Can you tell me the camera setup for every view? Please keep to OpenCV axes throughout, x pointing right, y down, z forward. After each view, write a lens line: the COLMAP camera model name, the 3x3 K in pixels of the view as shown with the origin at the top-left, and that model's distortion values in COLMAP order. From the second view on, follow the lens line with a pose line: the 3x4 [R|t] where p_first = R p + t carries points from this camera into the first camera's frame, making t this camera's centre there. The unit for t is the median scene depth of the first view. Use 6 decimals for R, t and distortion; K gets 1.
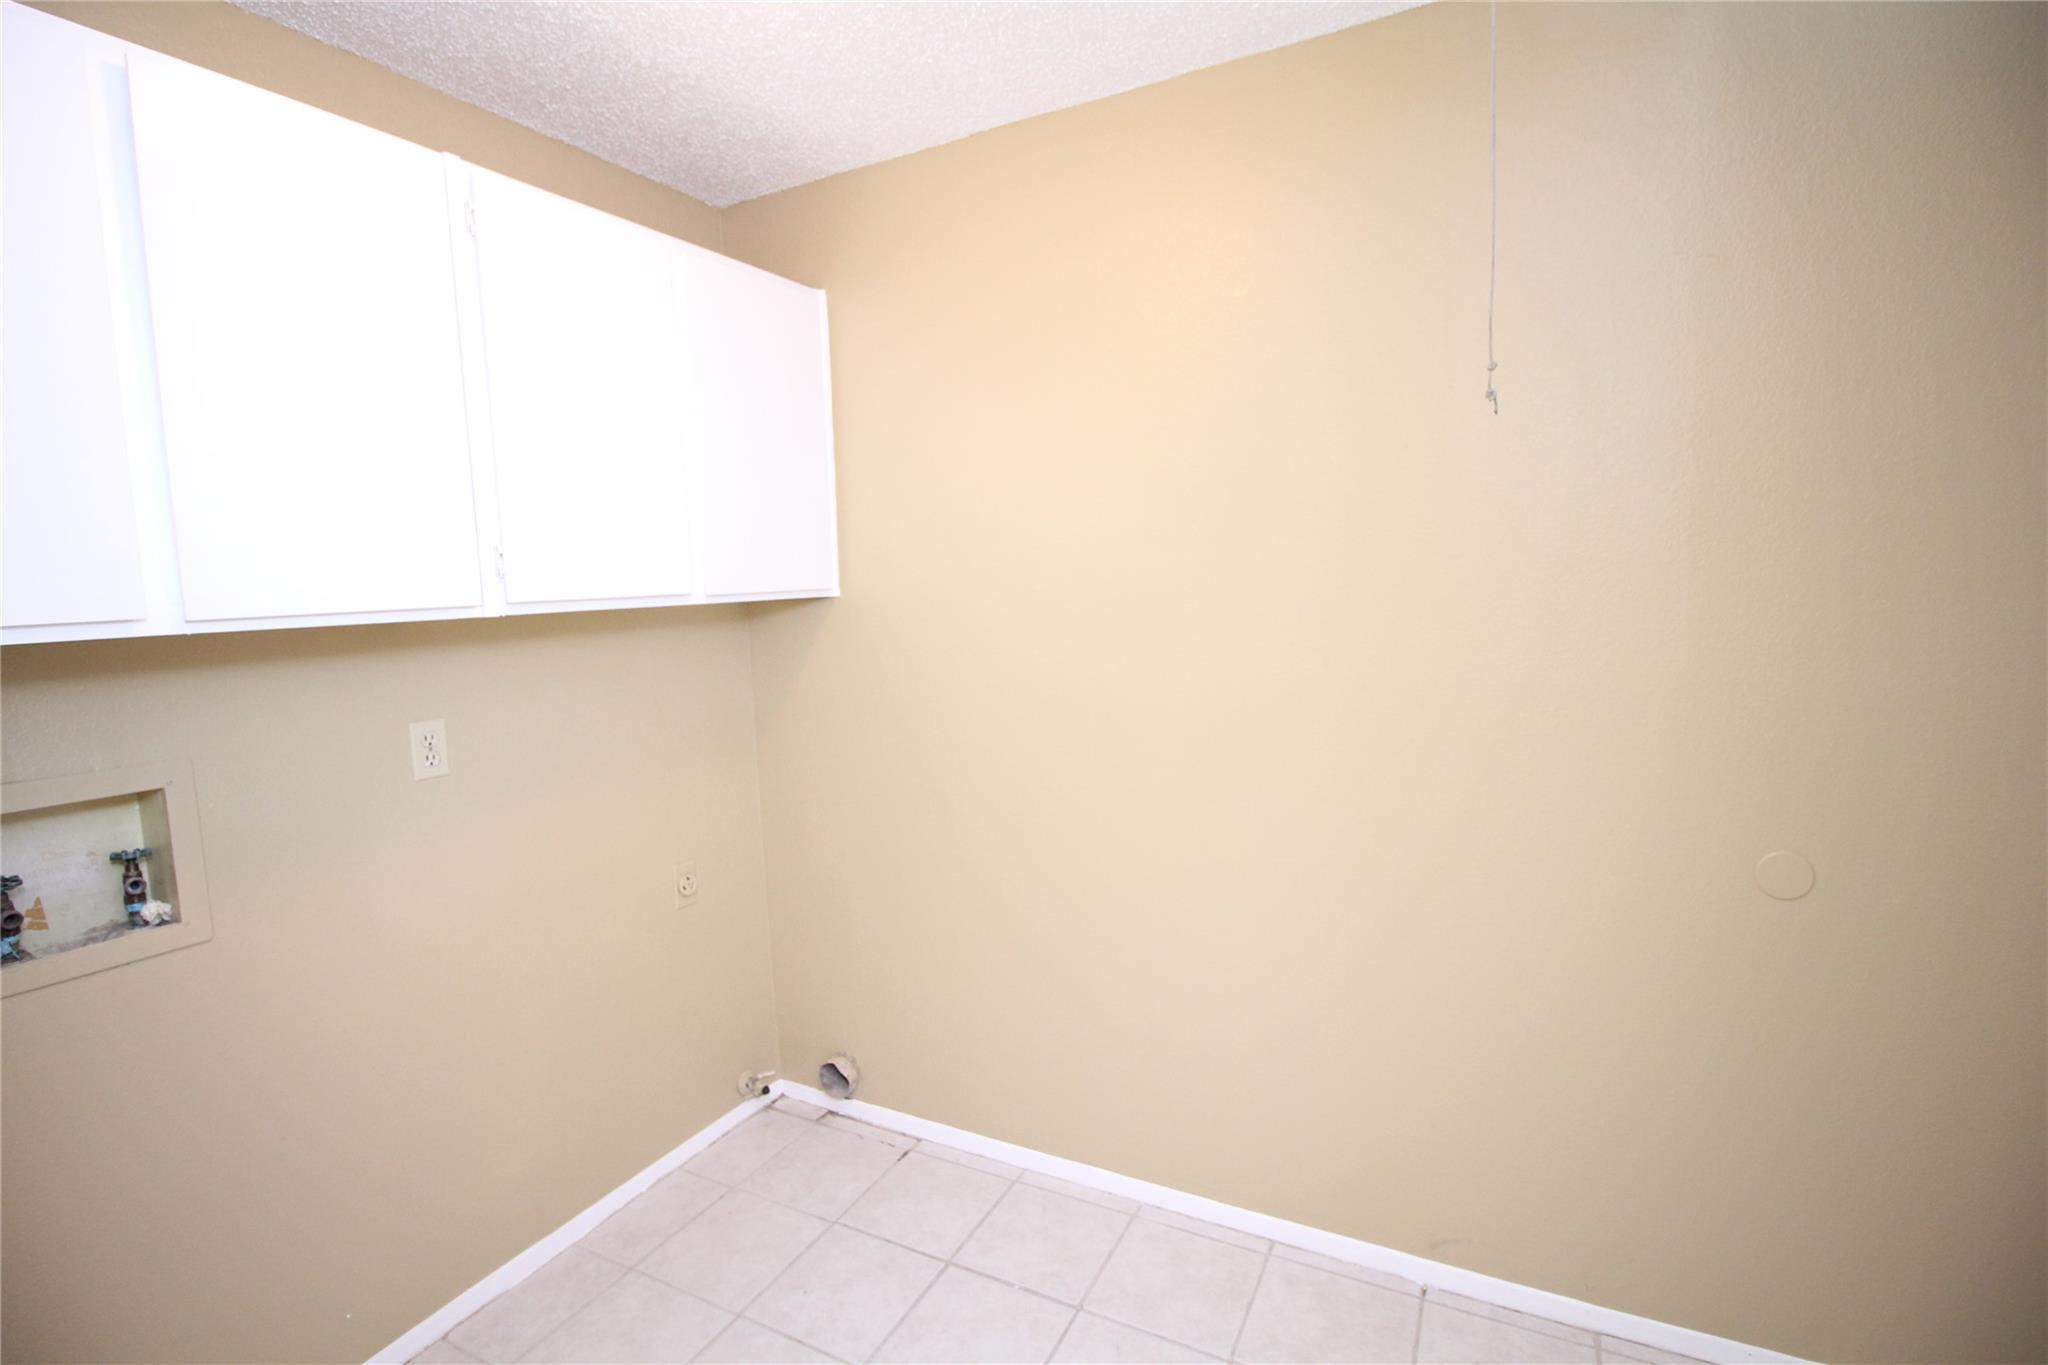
lens RADIAL K [[949.1, 0, 1033.7], [0, 949.1, 666.8], [0, 0, 1]] dist [-0.001192, -0.012820]
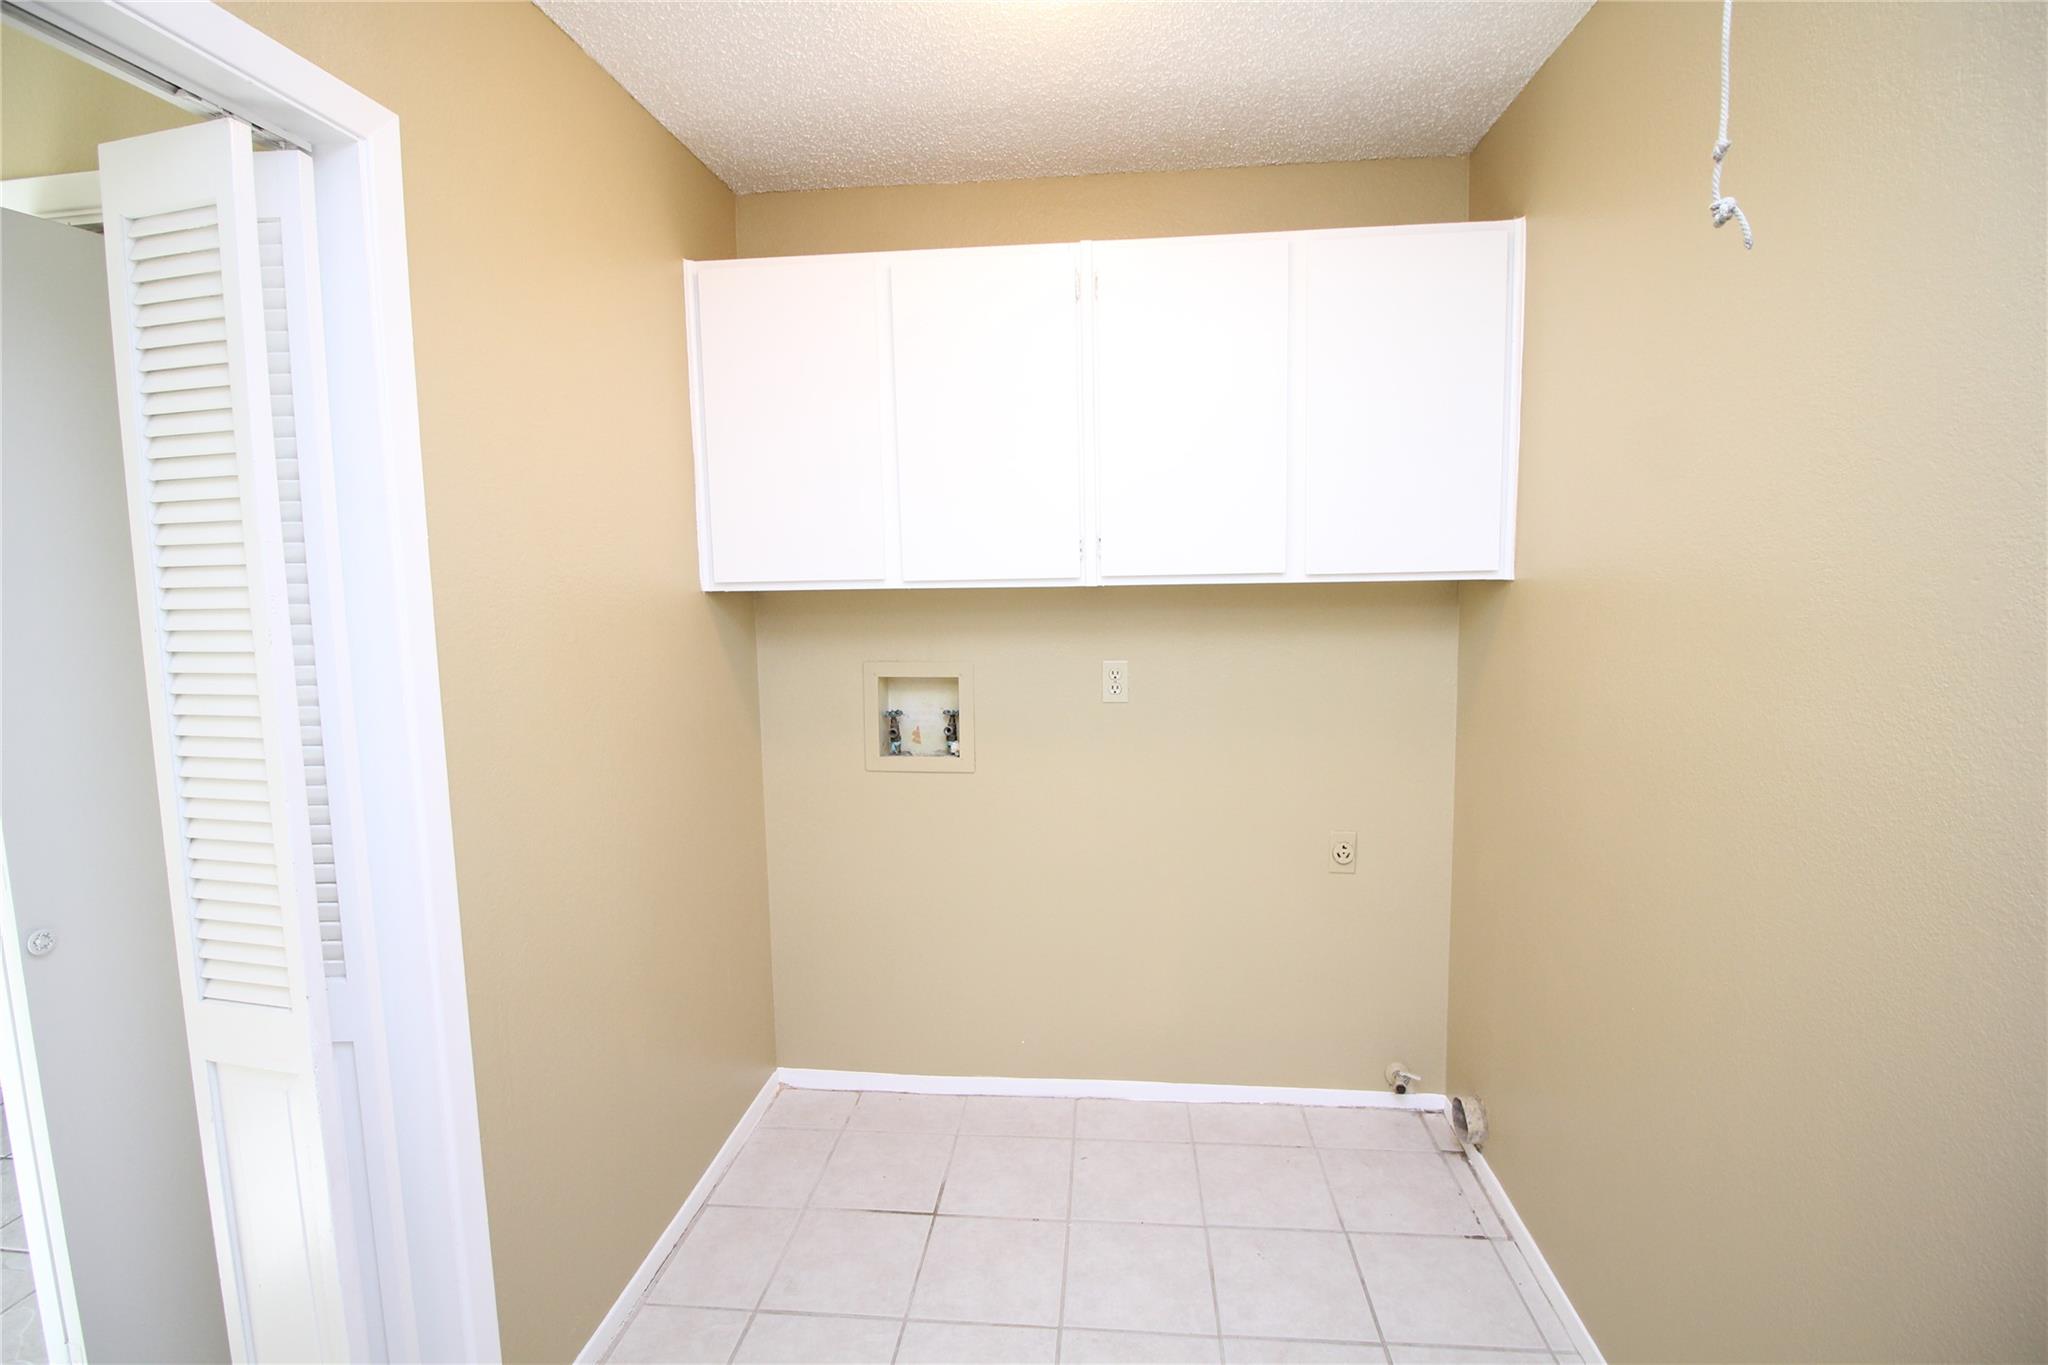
lens RADIAL K [[959.2, 0, 1023.7], [0, 959.2, 663.0], [0, 0, 1]] dist [-0.000860, -0.009587]
pose [[0.375945, 0.124818, -0.918197, 0.513709], [-0.085316, 0.991340, 0.099829, -0.058176], [0.922706, 0.040807, 0.383338, 0.319110]]
